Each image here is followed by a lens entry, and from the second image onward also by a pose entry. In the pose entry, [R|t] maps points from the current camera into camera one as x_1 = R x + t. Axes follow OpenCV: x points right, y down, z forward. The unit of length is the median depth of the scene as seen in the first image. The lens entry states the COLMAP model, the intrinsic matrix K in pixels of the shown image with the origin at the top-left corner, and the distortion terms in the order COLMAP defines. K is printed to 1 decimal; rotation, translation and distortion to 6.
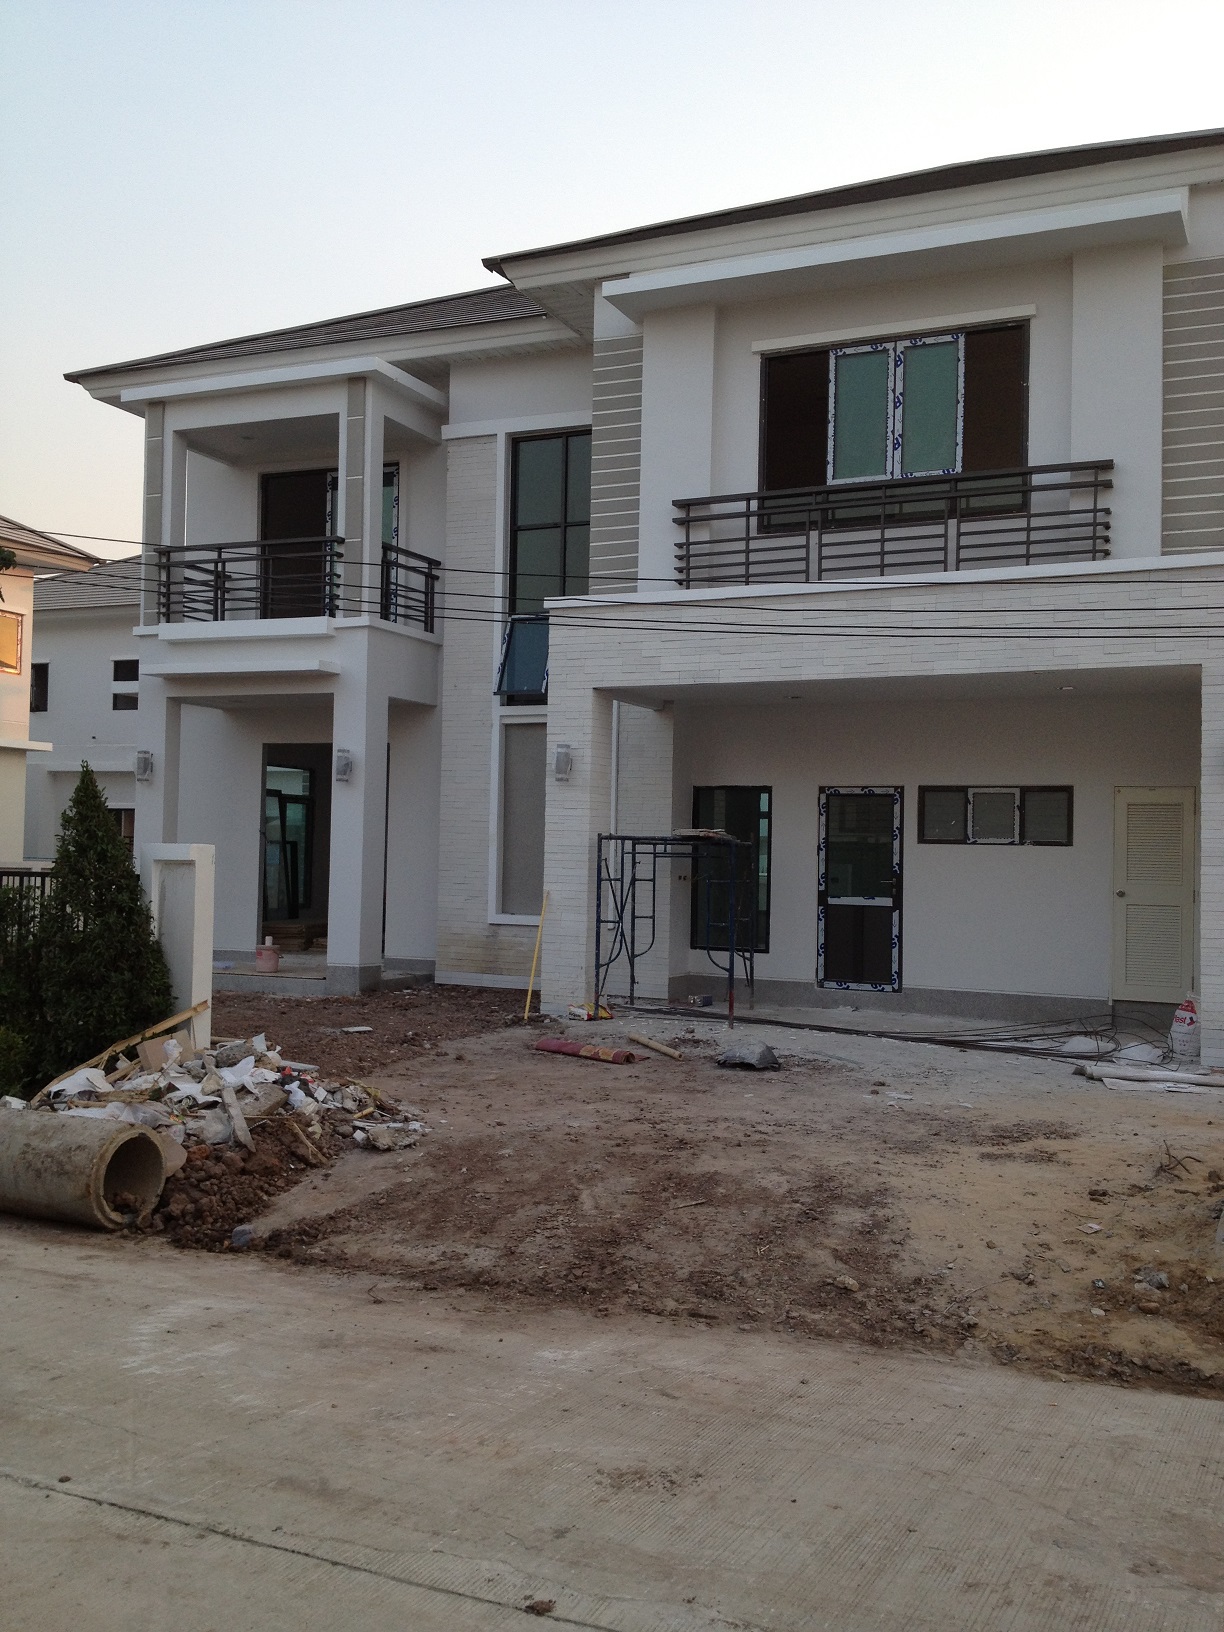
lens RADIAL K [[1568.9, 0, 612.0], [0, 1568.9, 816.0], [0, 0, 1]] dist [0.174660, -0.705180]
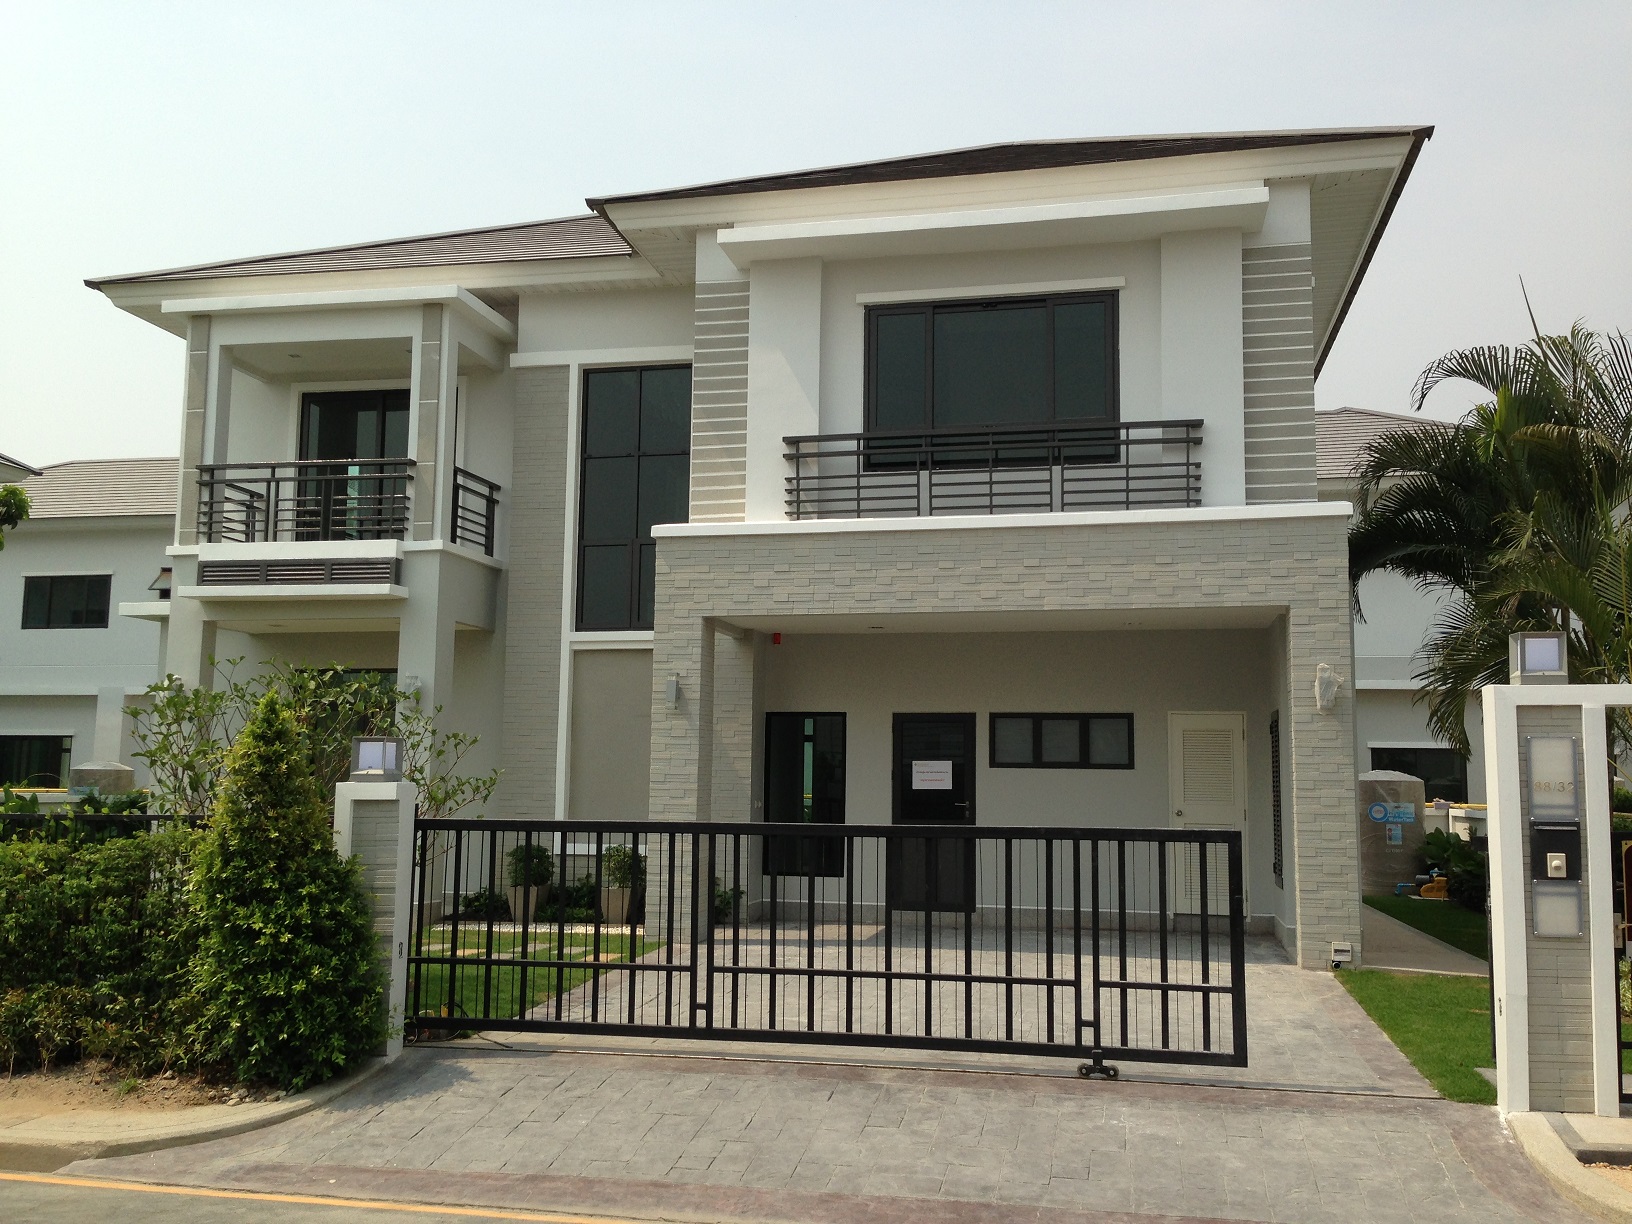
lens RADIAL K [[1465.5, 0, 816.0], [0, 1465.5, 612.0], [0, 0, 1]] dist [-0.014195, -0.003204]
pose [[0.968904, 0.017185, 0.246838, -0.163039], [0.004910, 0.996053, -0.088620, -0.000384], [-0.247387, 0.087076, 0.964996, 0.073071]]
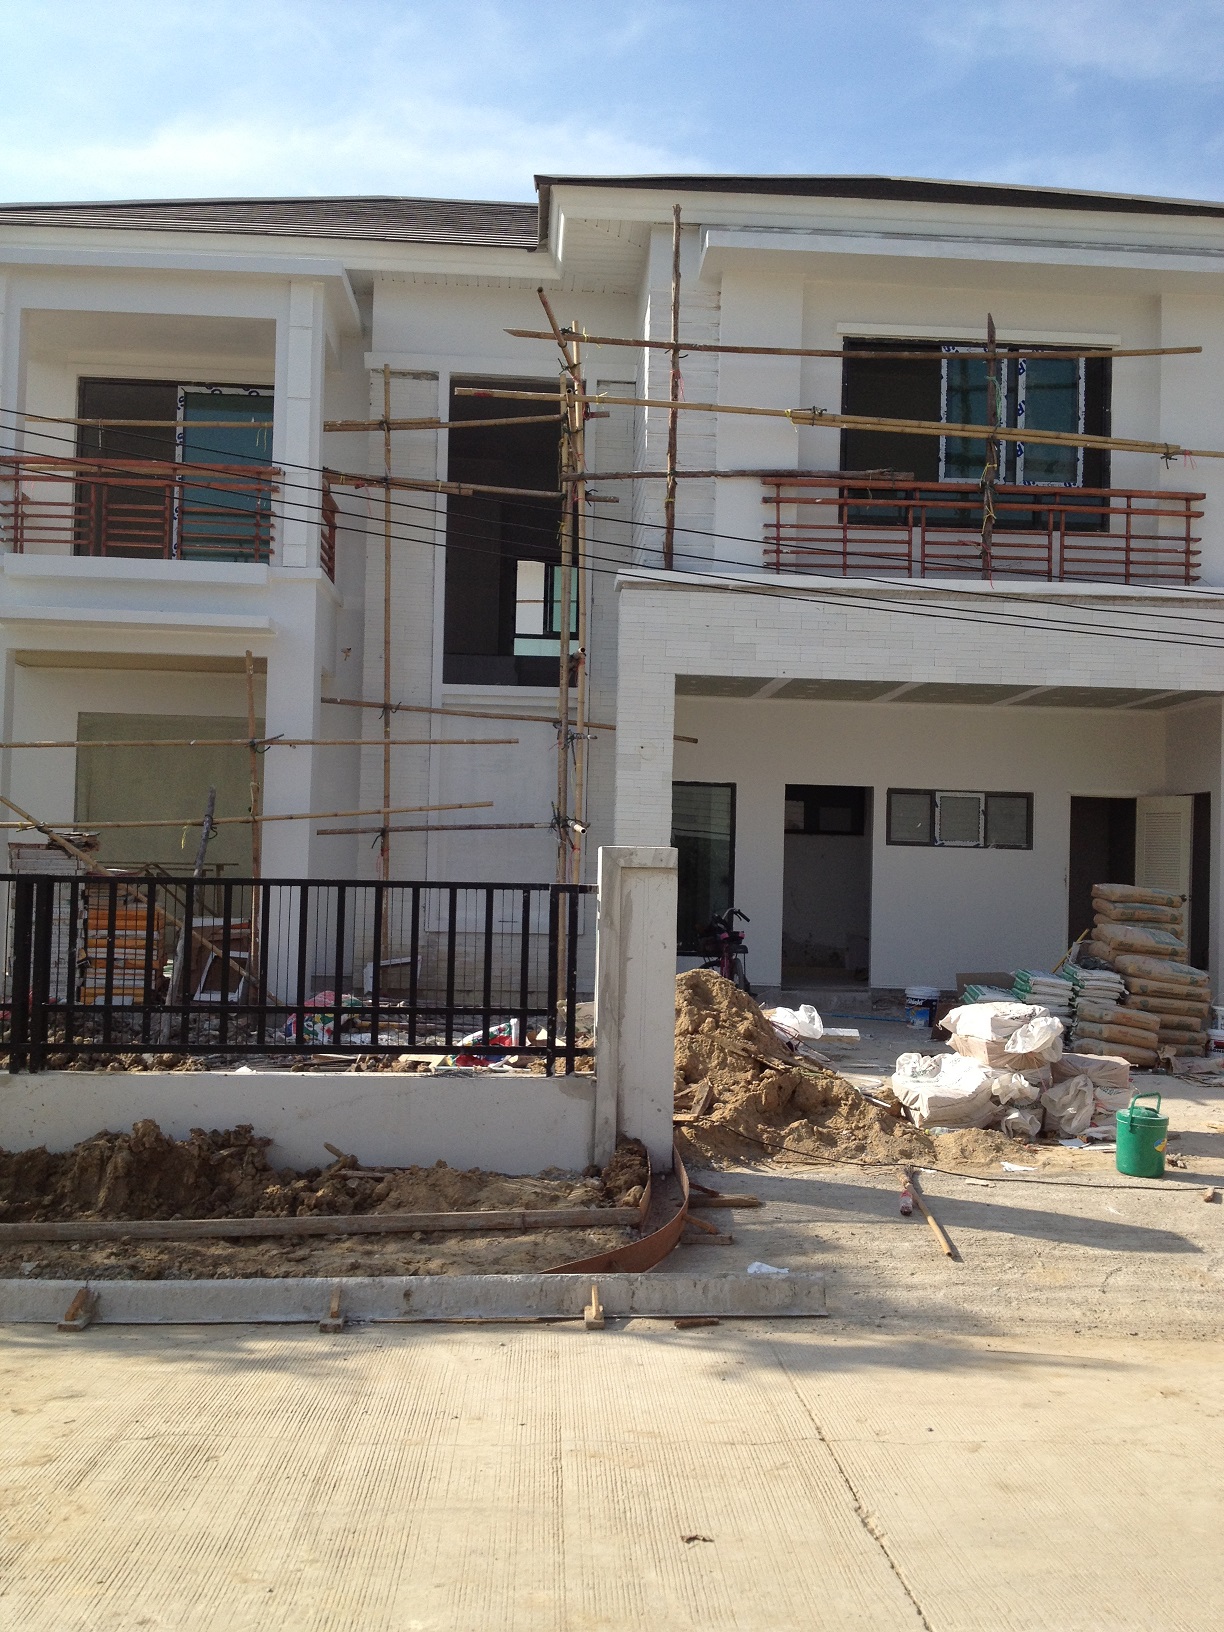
lens RADIAL K [[1568.9, 0, 612.0], [0, 1568.9, 816.0], [0, 0, 1]] dist [0.174660, -0.705180]
pose [[0.866788, 0.013186, 0.498503, -0.467437], [-0.016747, 0.999856, 0.002671, -0.001265], [-0.498396, -0.010663, 0.866884, 0.217938]]
